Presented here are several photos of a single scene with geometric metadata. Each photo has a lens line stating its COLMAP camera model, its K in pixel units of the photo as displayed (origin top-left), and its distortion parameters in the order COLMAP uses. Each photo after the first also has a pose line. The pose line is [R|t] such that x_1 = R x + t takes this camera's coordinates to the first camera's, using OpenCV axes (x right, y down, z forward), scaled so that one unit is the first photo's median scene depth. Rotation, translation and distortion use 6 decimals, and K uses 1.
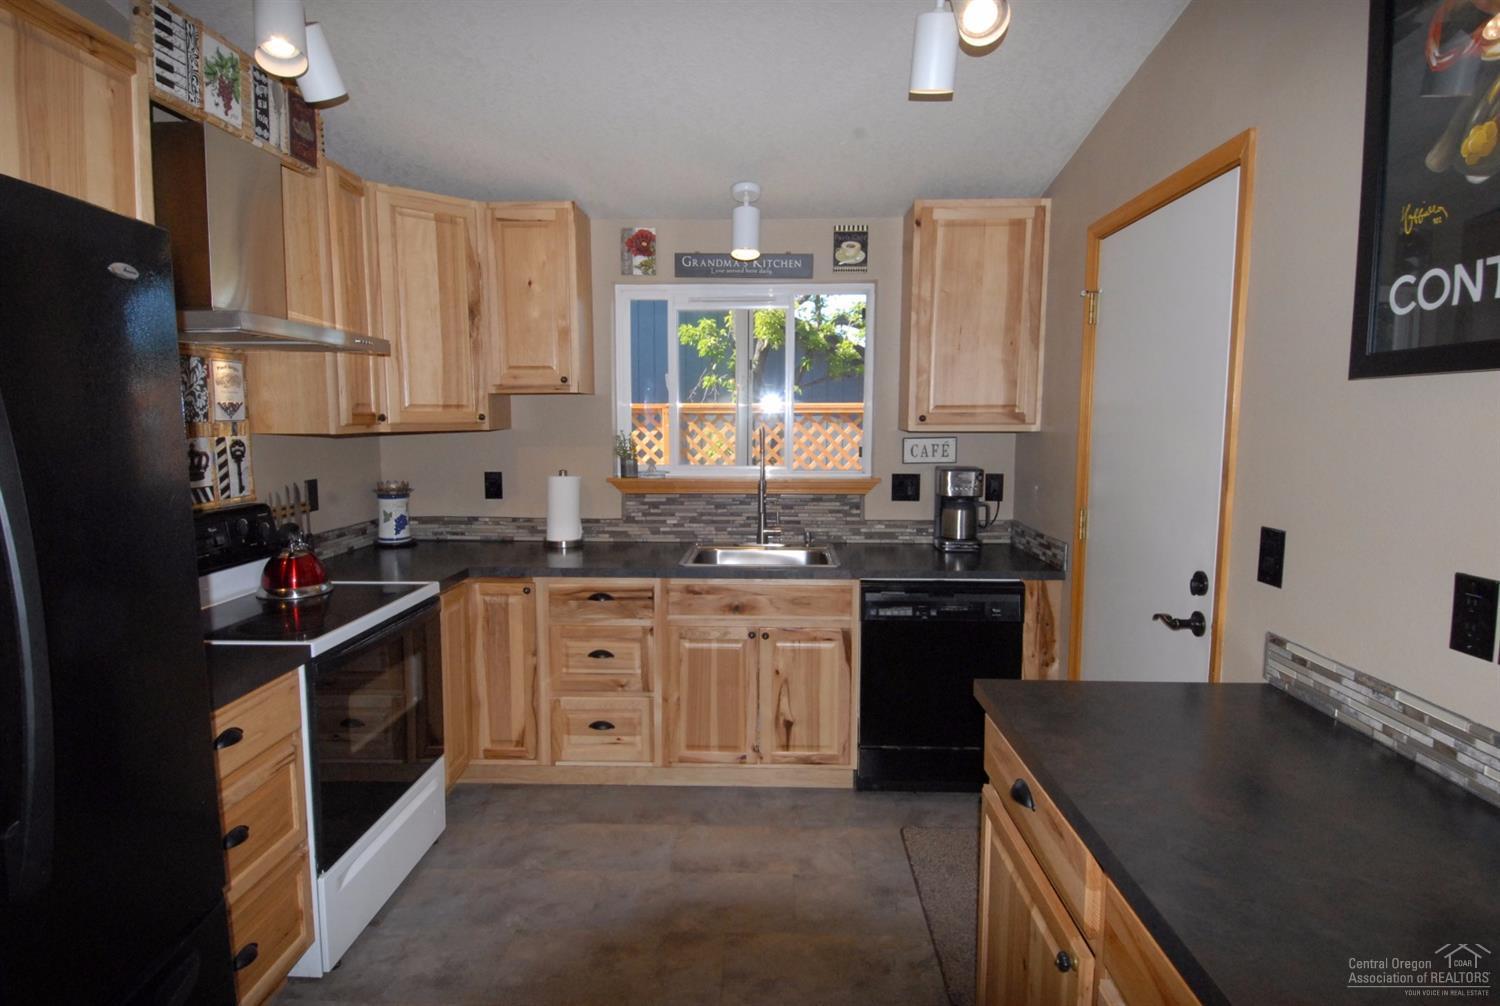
lens RADIAL K [[784.6, 0, 750.0], [0, 784.6, 503.0], [0, 0, 1]] dist [-0.034566, -0.001100]
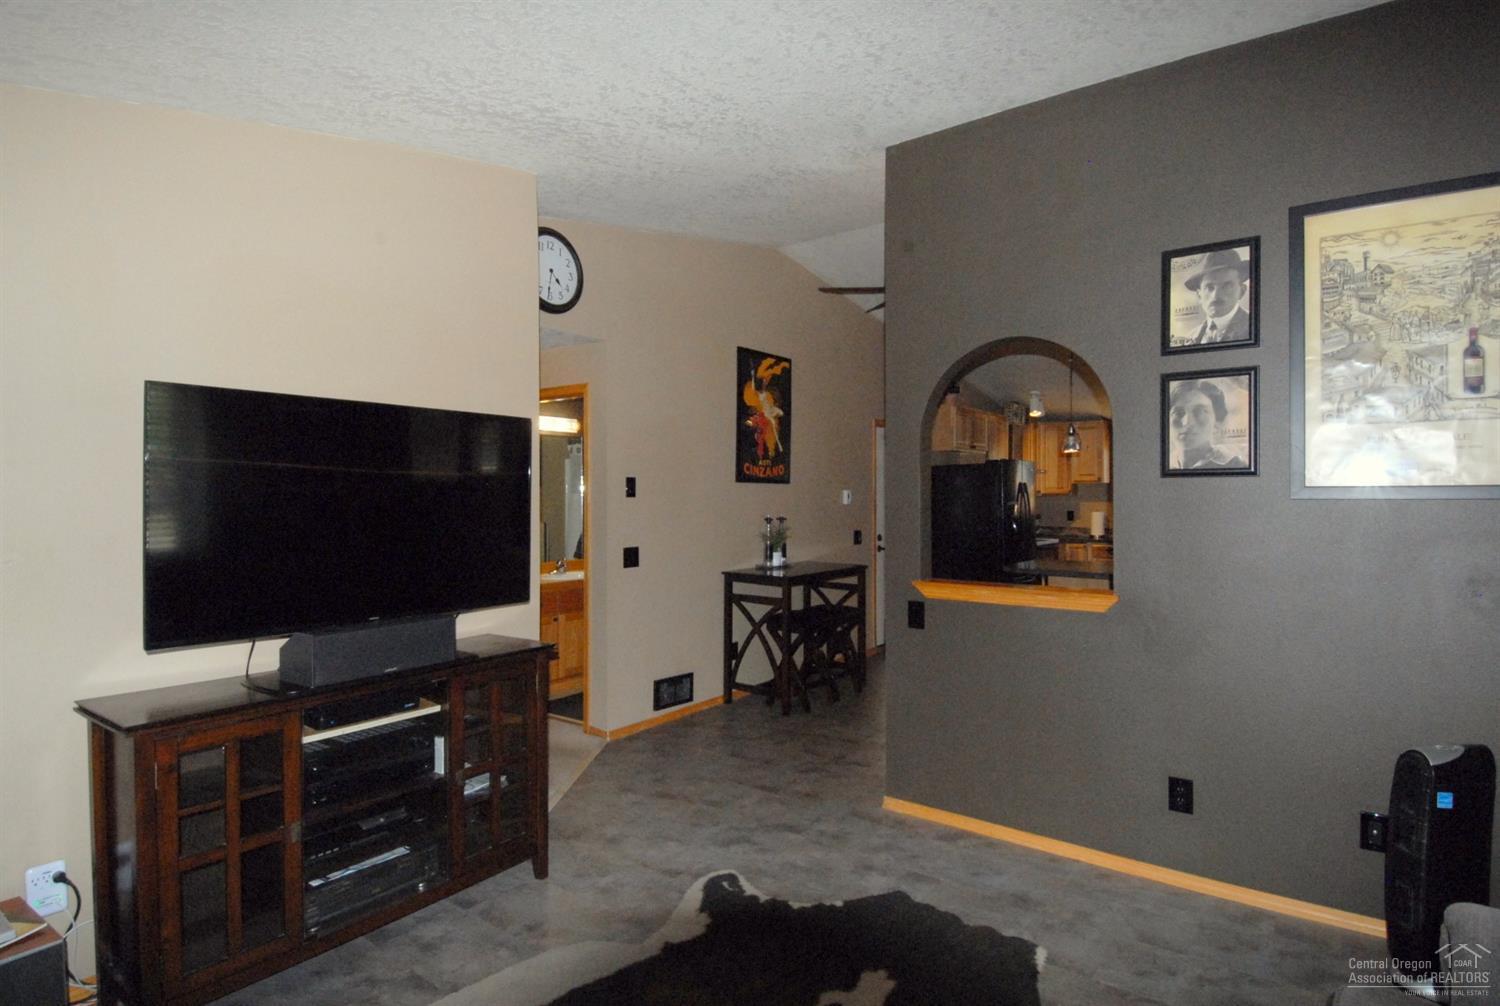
lens RADIAL K [[784.6, 0, 750.0], [0, 784.6, 503.0], [0, 0, 1]] dist [-0.034566, -0.001100]
pose [[0.803249, 0.002451, -0.595638, 0.431759], [-0.059918, 0.995252, -0.076708, 0.226067], [0.592622, 0.097305, 0.799582, -2.008439]]
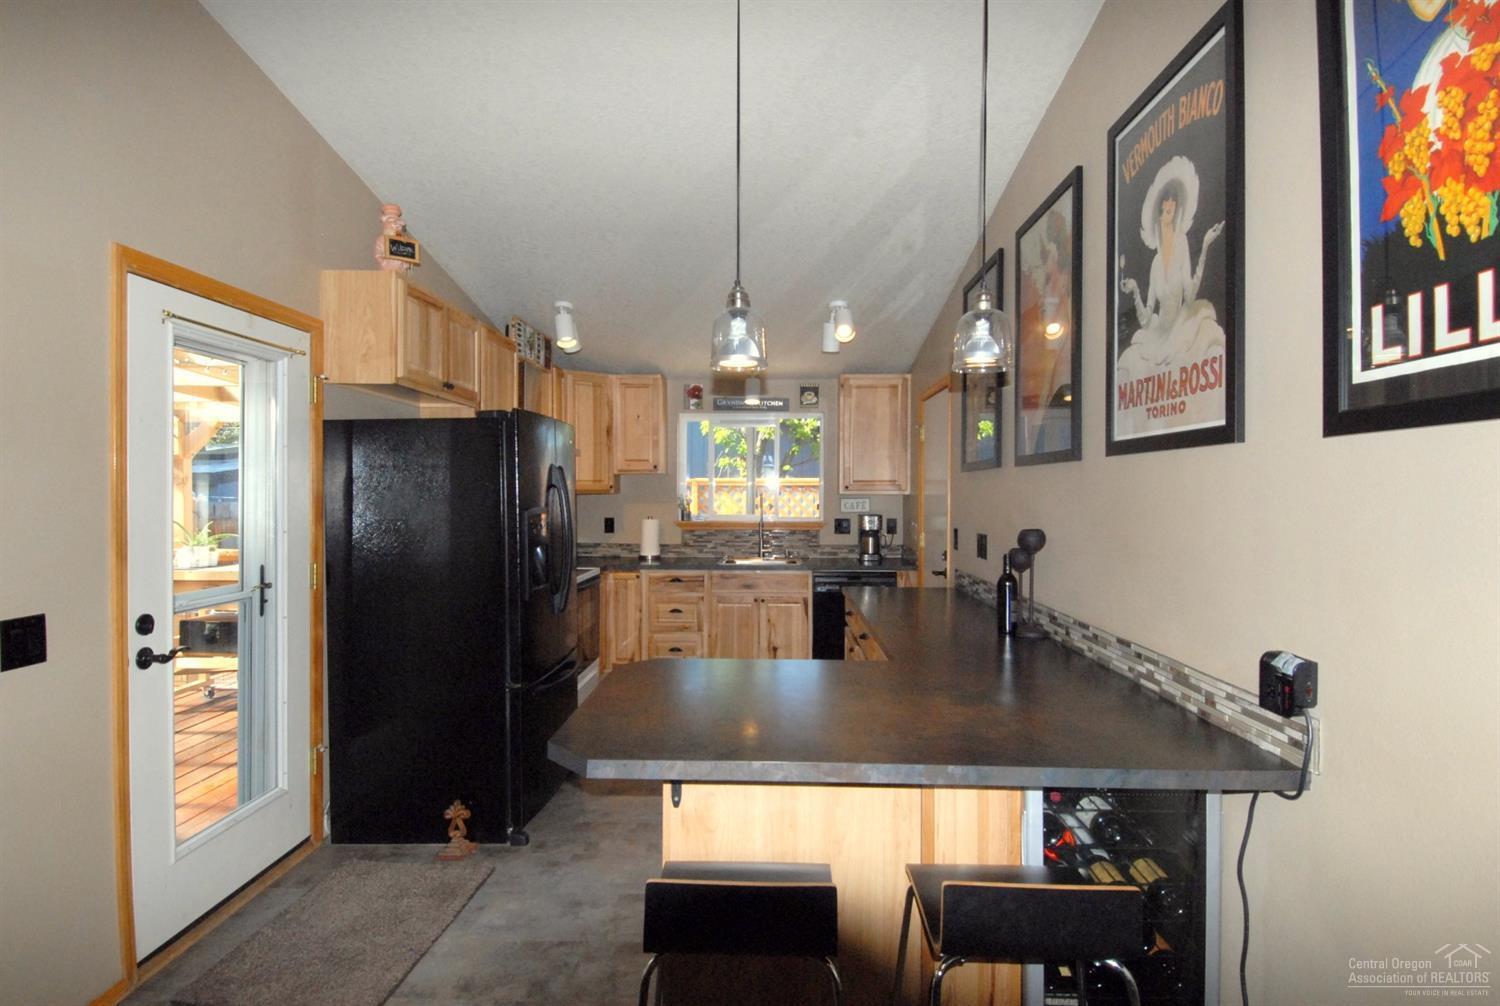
lens RADIAL K [[784.6, 0, 750.0], [0, 784.6, 503.0], [0, 0, 1]] dist [-0.034566, -0.001100]
pose [[0.999989, -0.000194, -0.004728, -0.001989], [-0.000246, 0.995690, -0.092743, 0.097309], [0.004725, 0.092743, 0.995679, -0.815717]]
